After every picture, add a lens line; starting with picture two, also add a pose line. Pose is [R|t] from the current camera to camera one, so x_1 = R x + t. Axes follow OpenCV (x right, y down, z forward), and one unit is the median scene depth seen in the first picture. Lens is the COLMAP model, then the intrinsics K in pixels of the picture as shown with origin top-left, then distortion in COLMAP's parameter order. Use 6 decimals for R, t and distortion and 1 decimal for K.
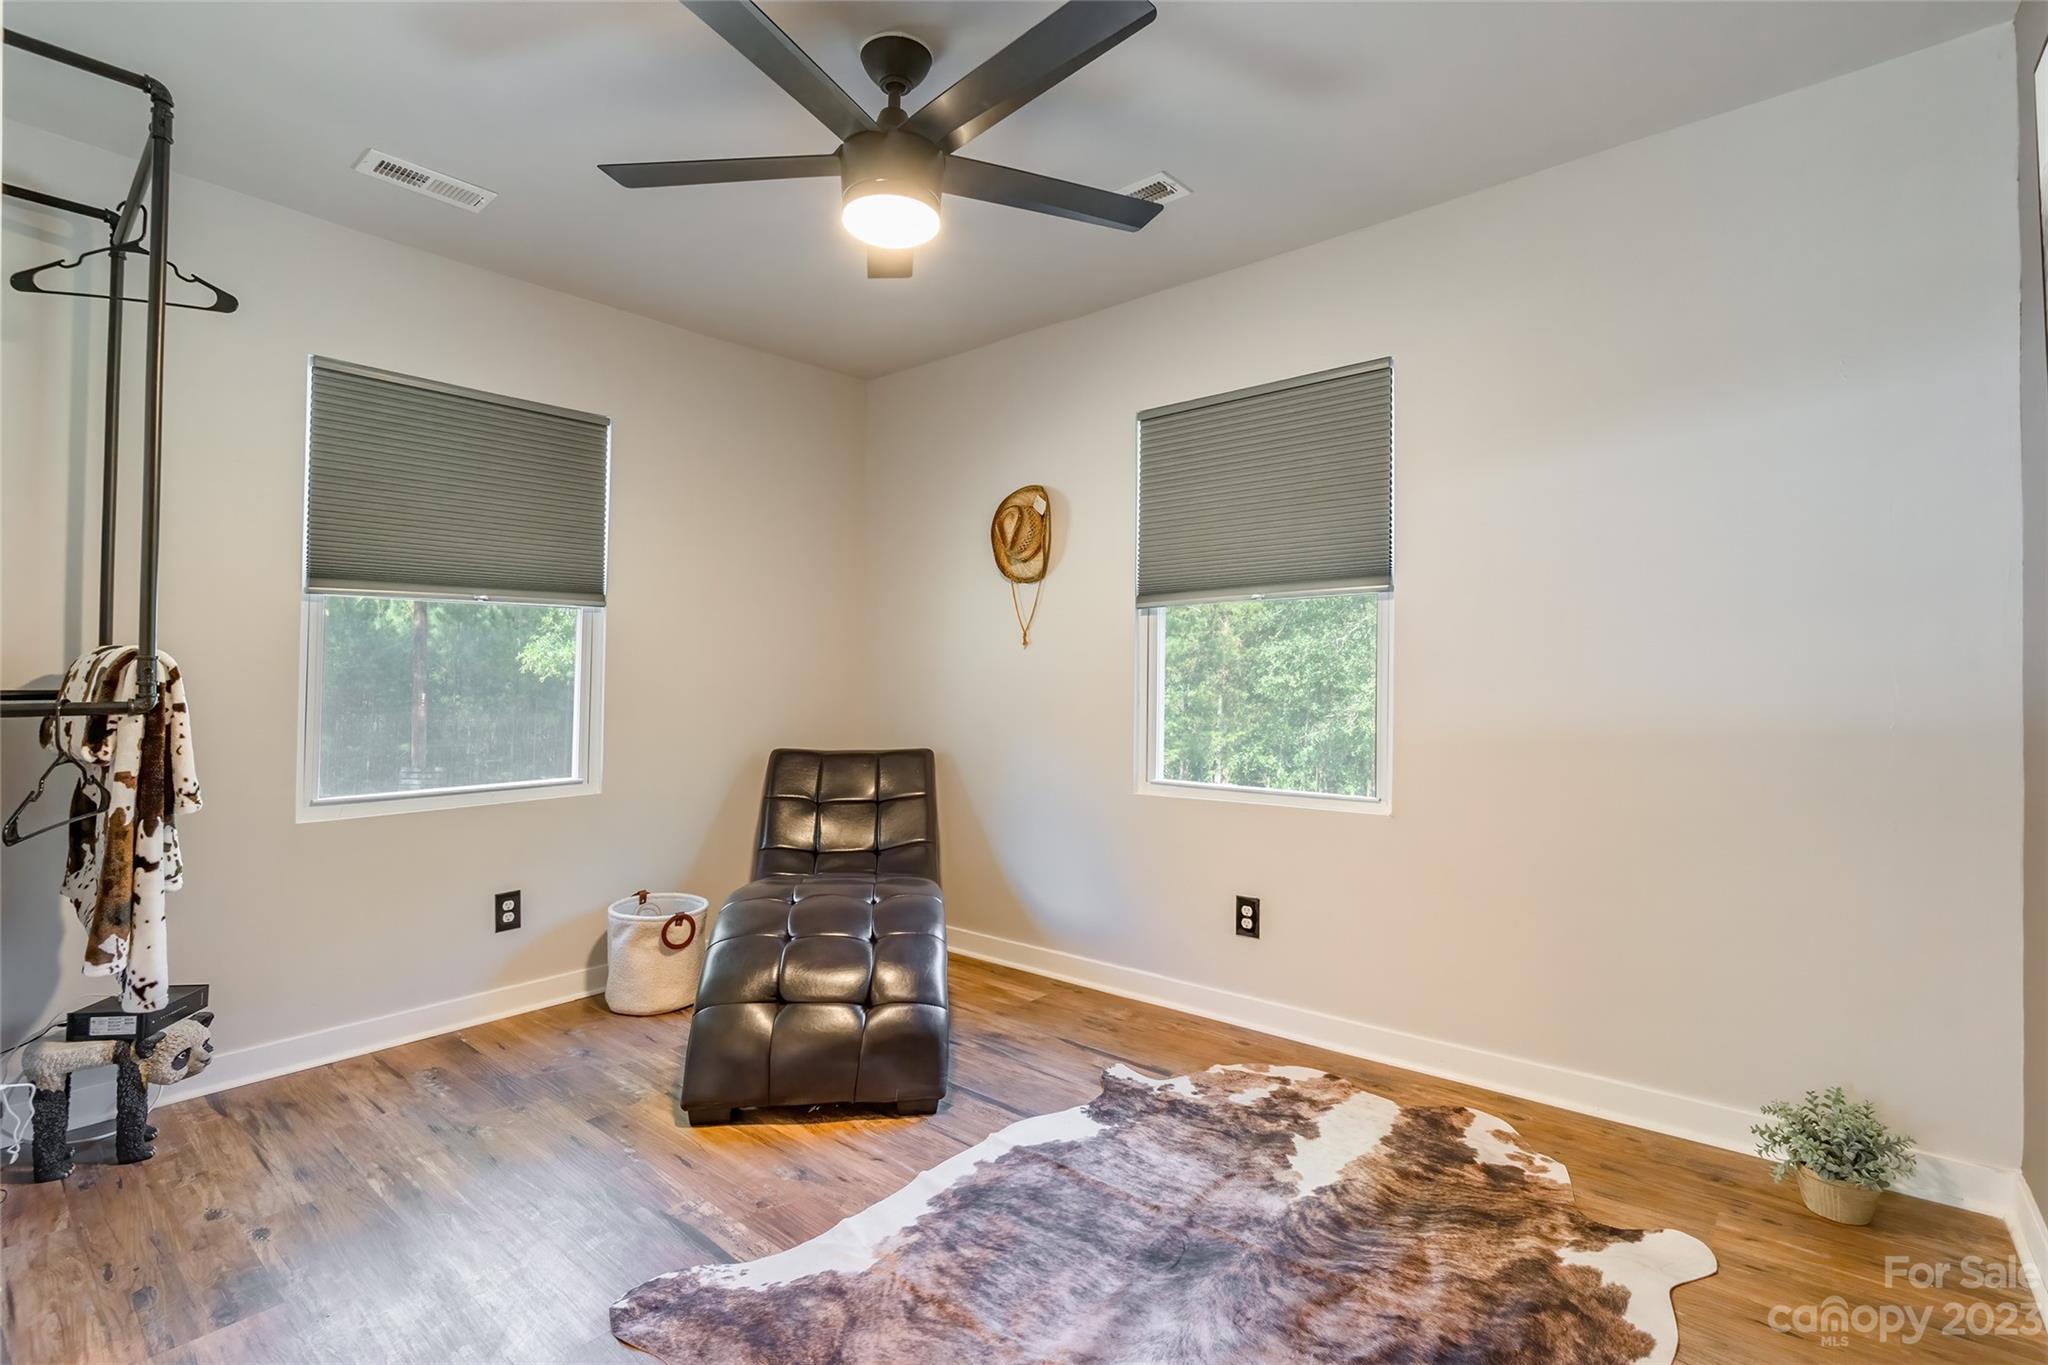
lens RADIAL K [[940.0, 0, 1024.0], [0, 940.0, 682.5], [0, 0, 1]] dist [-0.004870, -0.000229]
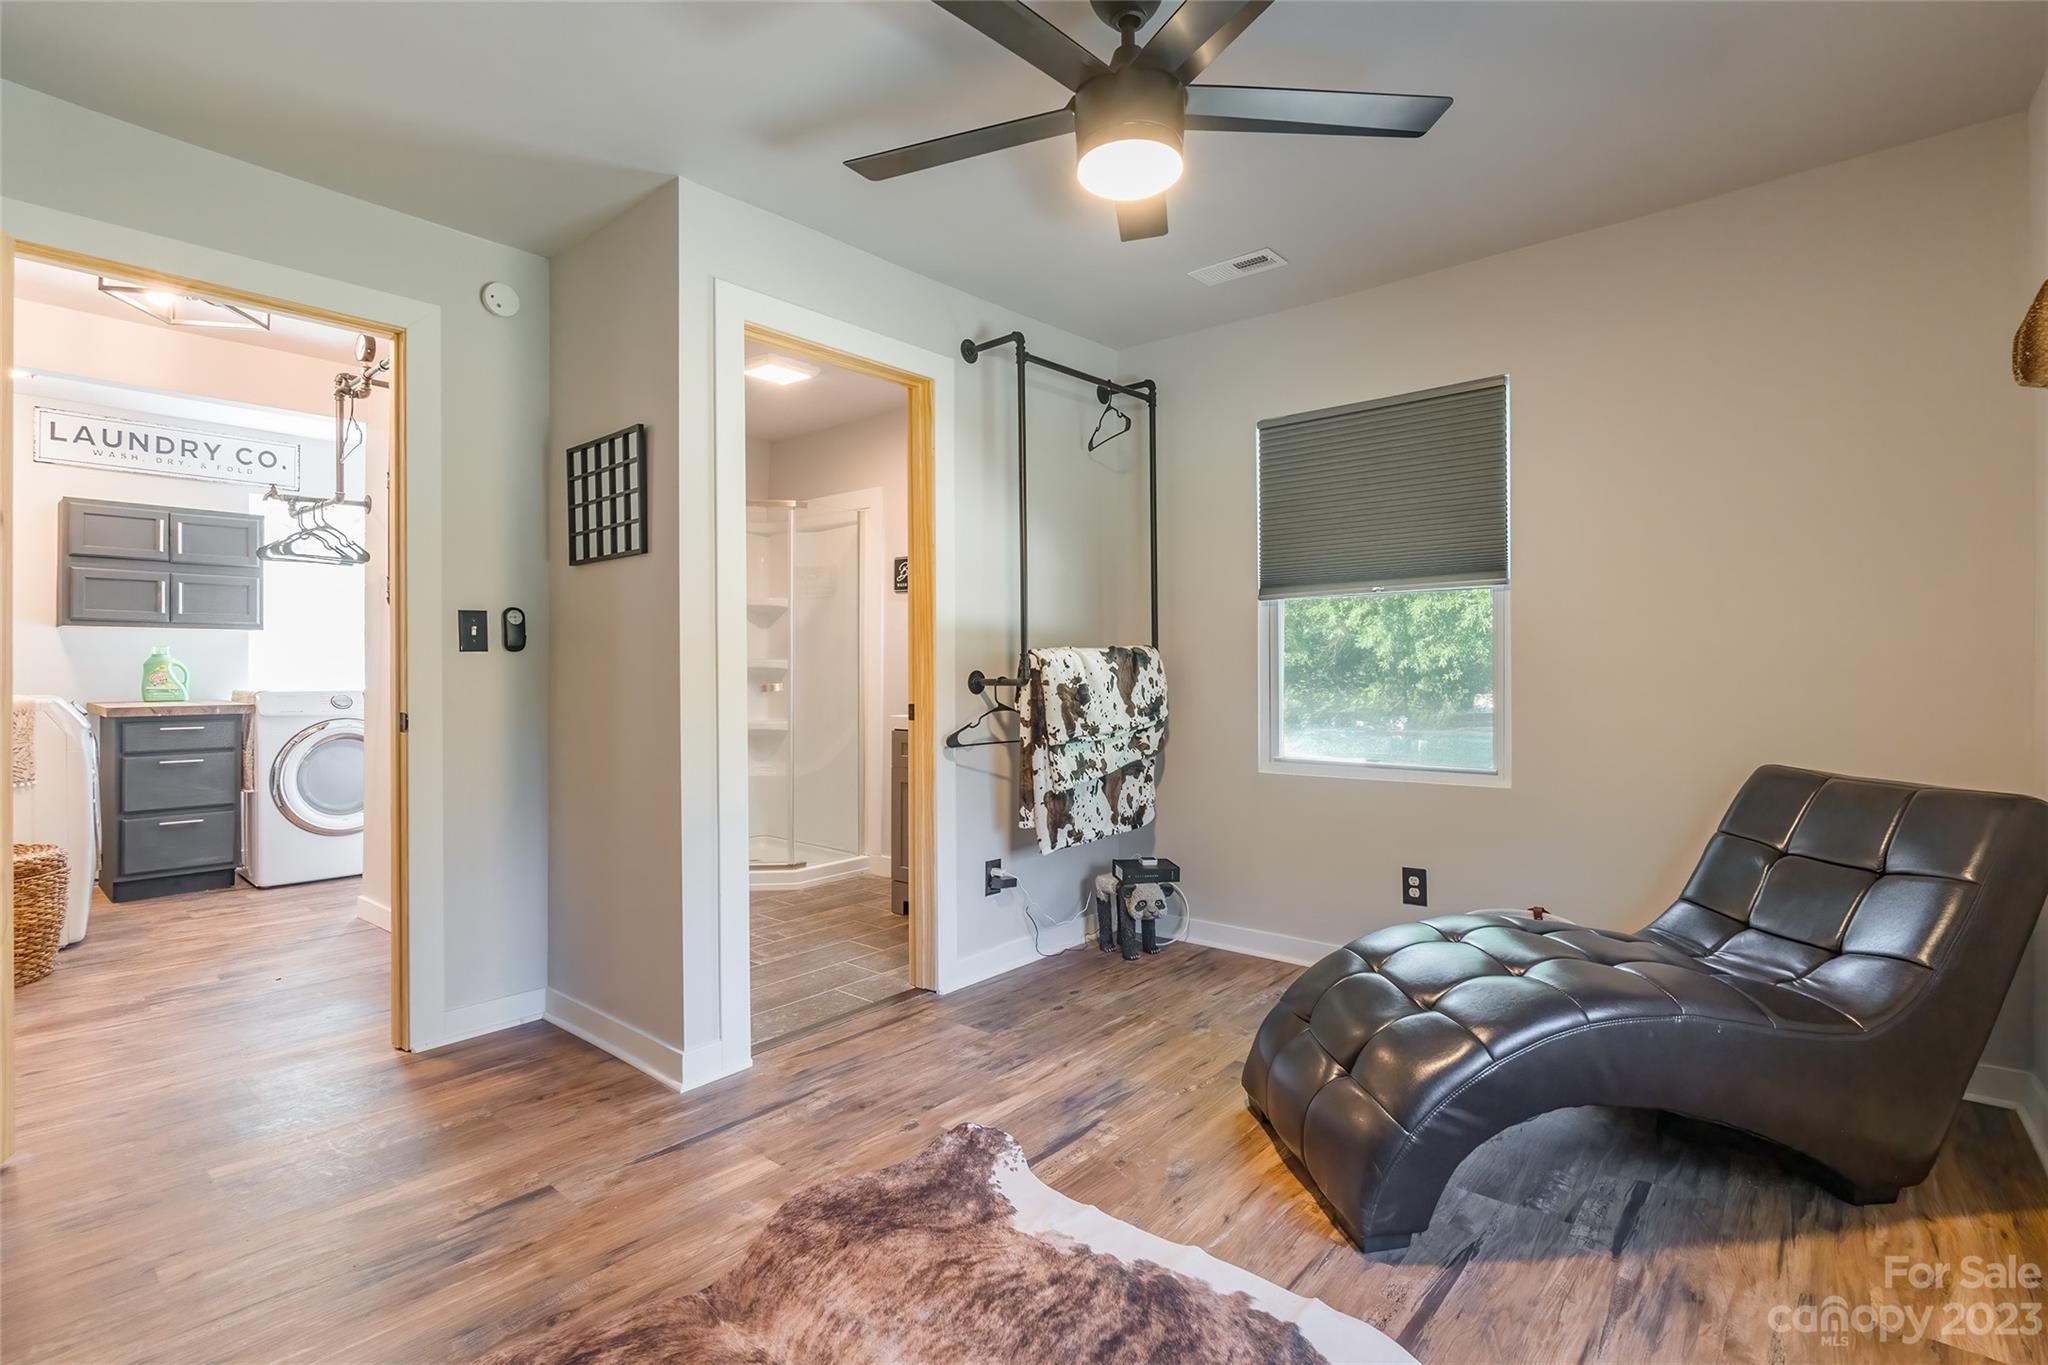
lens RADIAL K [[959.8, 0, 1045.2], [0, 959.8, 664.7], [0, 0, 1]] dist [-0.006285, -0.001050]
pose [[0.008619, -0.004111, -0.999954, 0.808078], [0.001446, 0.999991, -0.004099, 0.000788], [0.999962, -0.001411, 0.008625, 0.917951]]
